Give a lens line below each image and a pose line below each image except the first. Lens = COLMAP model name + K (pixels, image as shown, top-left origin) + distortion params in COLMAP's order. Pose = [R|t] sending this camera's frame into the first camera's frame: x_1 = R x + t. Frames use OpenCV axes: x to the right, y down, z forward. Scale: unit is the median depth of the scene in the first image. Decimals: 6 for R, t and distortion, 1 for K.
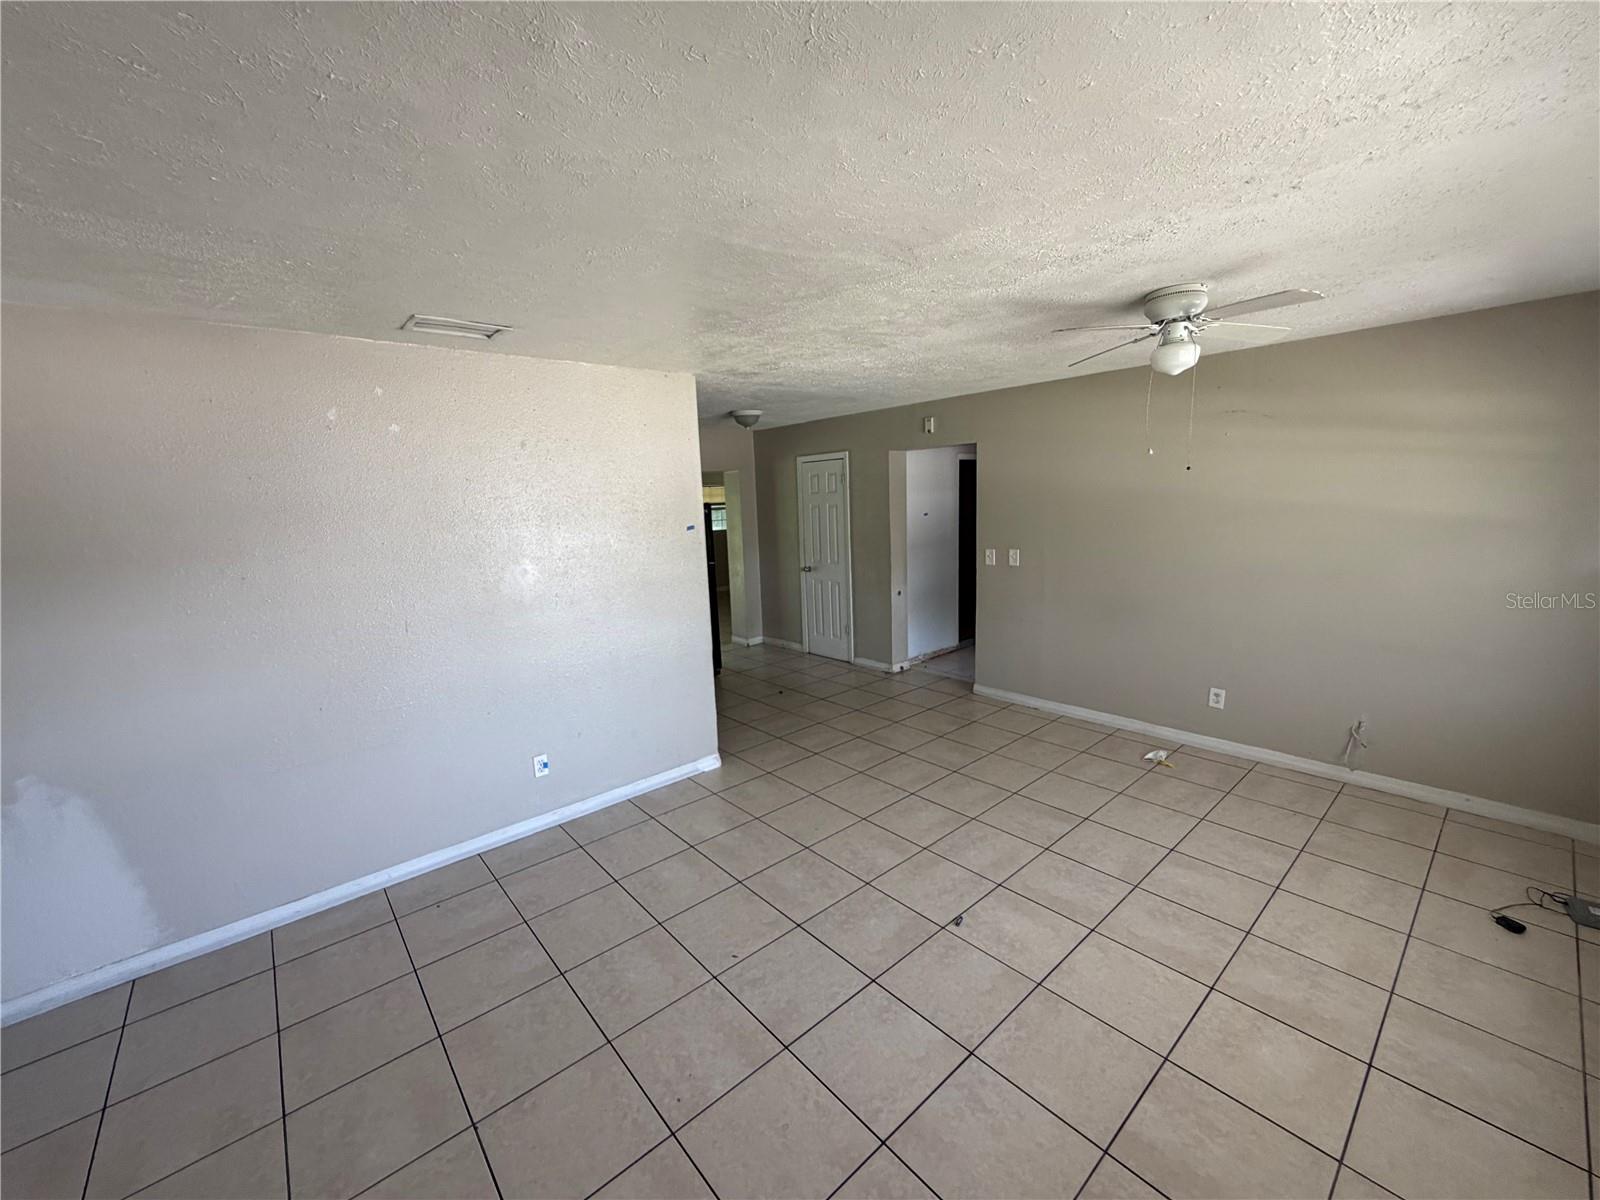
lens RADIAL K [[637.7, 0, 791.9], [0, 637.7, 604.3], [0, 0, 1]] dist [-0.000091, -0.000432]
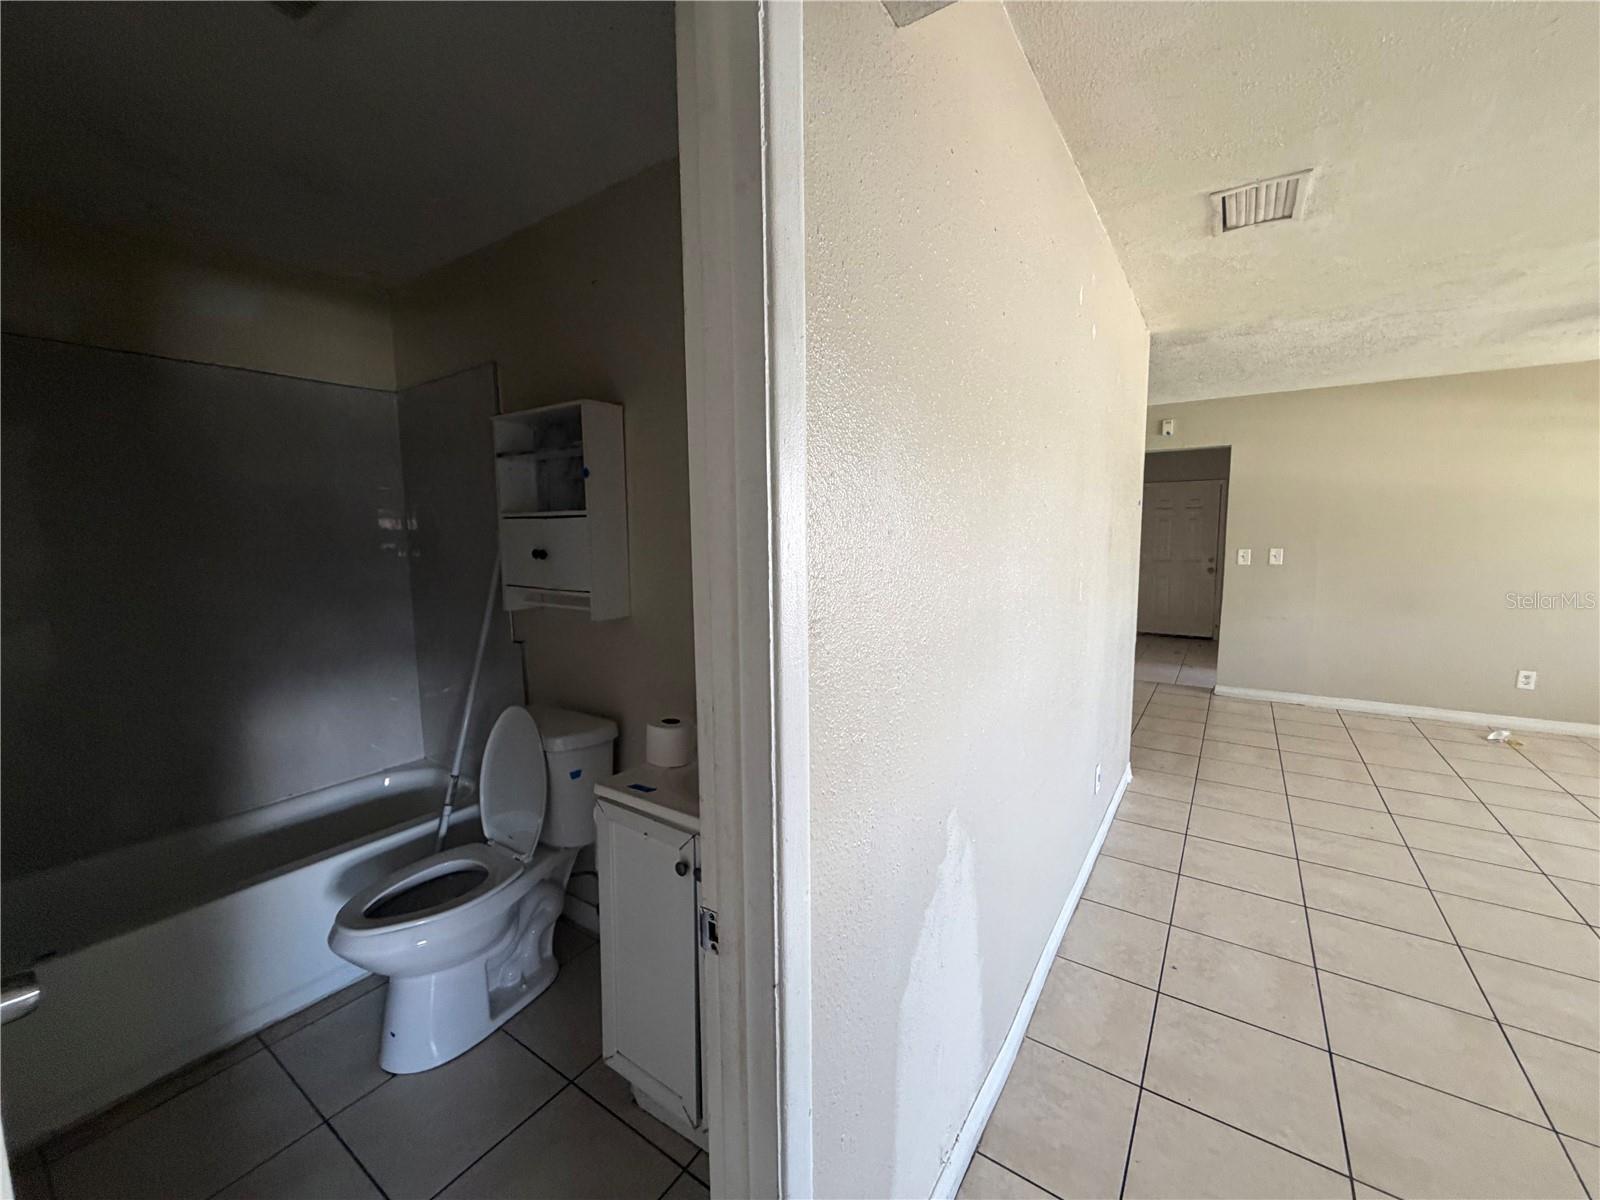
lens RADIAL K [[637.7, 0, 791.9], [0, 637.7, 604.3], [0, 0, 1]] dist [-0.000091, -0.000432]
pose [[0.965717, 0.001493, 0.259591, -0.817622], [0.015350, 0.997905, -0.062842, 0.067339], [-0.259141, 0.064673, 0.963672, 0.269576]]
